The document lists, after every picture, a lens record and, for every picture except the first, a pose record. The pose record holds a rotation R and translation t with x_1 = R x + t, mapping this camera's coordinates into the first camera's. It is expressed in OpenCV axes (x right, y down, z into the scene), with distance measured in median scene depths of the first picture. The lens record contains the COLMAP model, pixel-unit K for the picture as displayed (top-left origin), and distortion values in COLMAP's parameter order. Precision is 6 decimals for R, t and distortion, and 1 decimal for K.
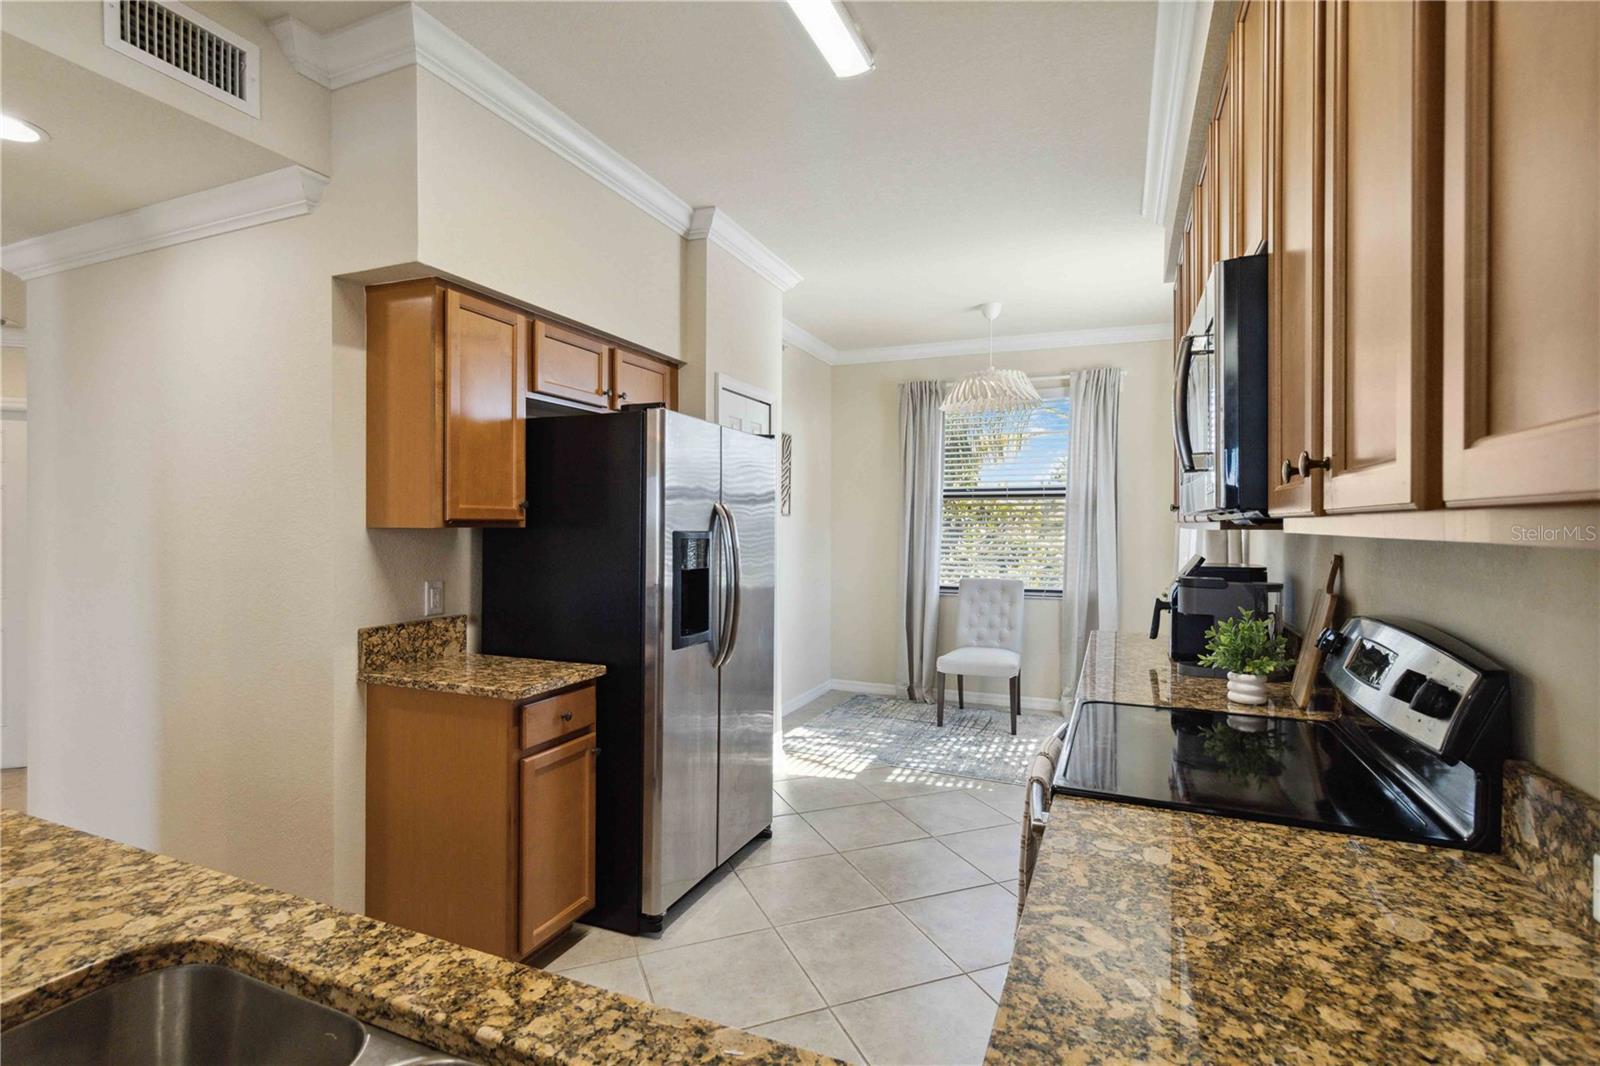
lens RADIAL K [[751.5, 0, 787.0], [0, 751.5, 530.2], [0, 0, 1]] dist [0.003051, 0.000775]
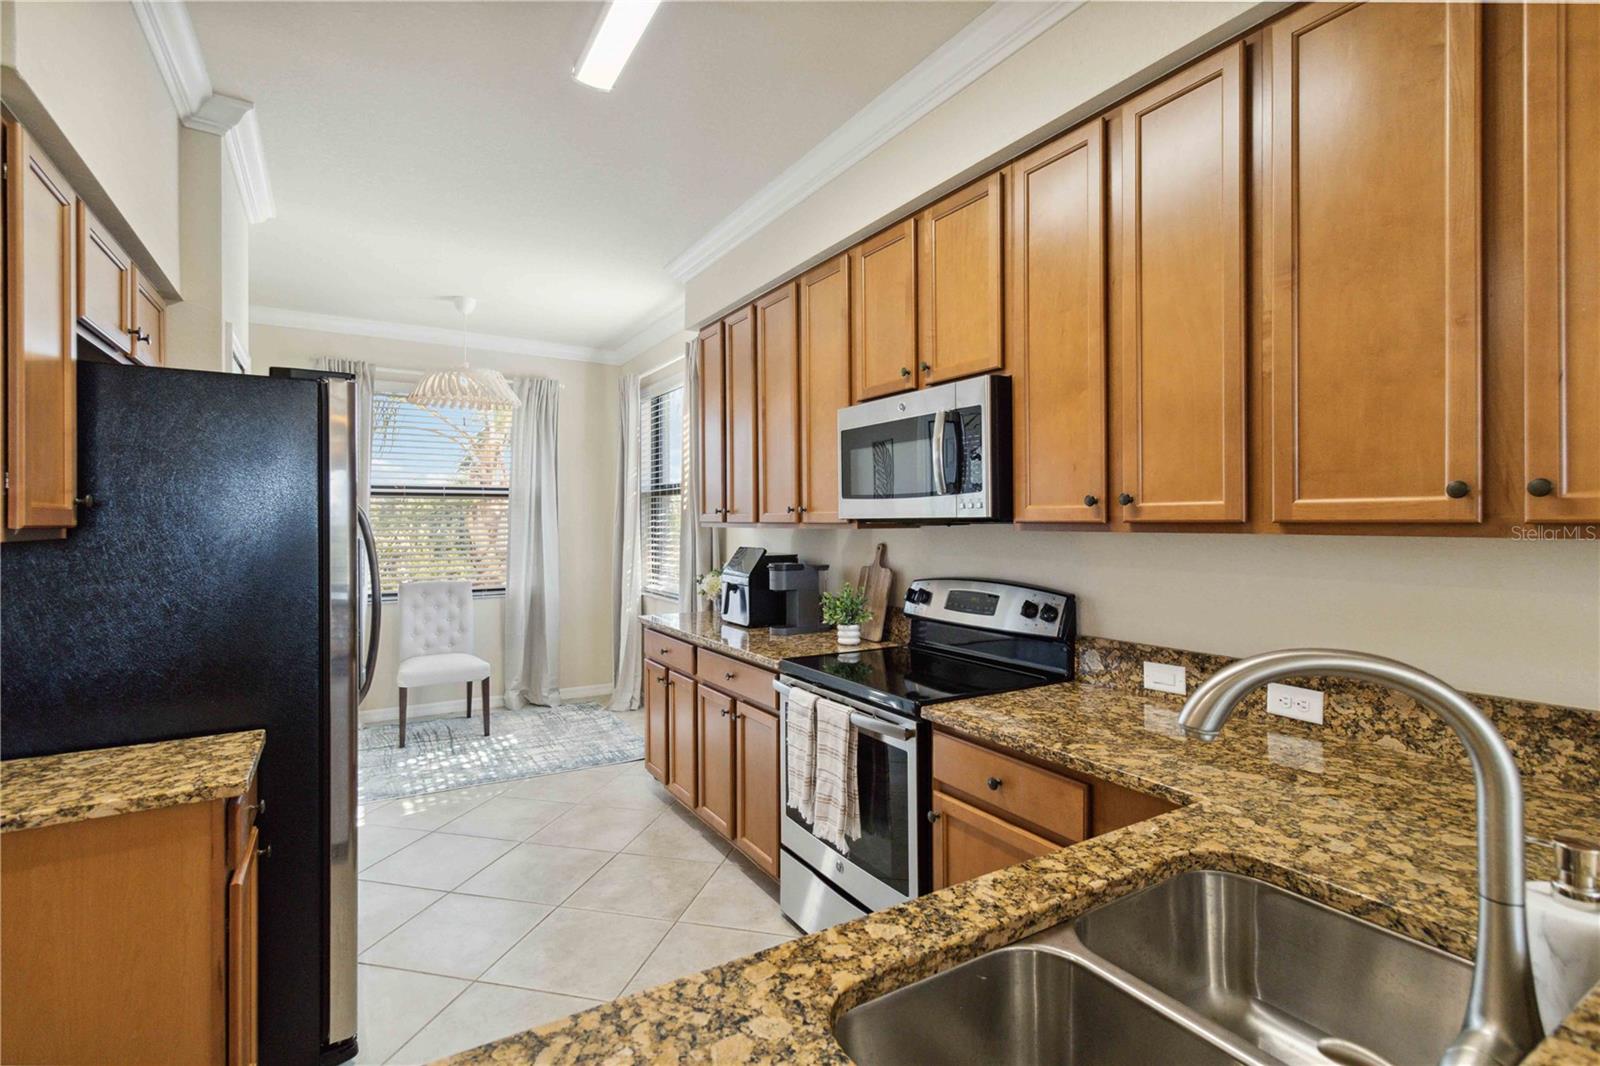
lens RADIAL K [[751.5, 0, 796.2], [0, 751.5, 525.9], [0, 0, 1]] dist [0.003051, 0.000775]
pose [[0.579217, -0.010138, 0.815110, -1.354825], [0.011537, 0.999924, 0.004238, -0.026572], [-0.815092, 0.006949, 0.579290, 0.443443]]
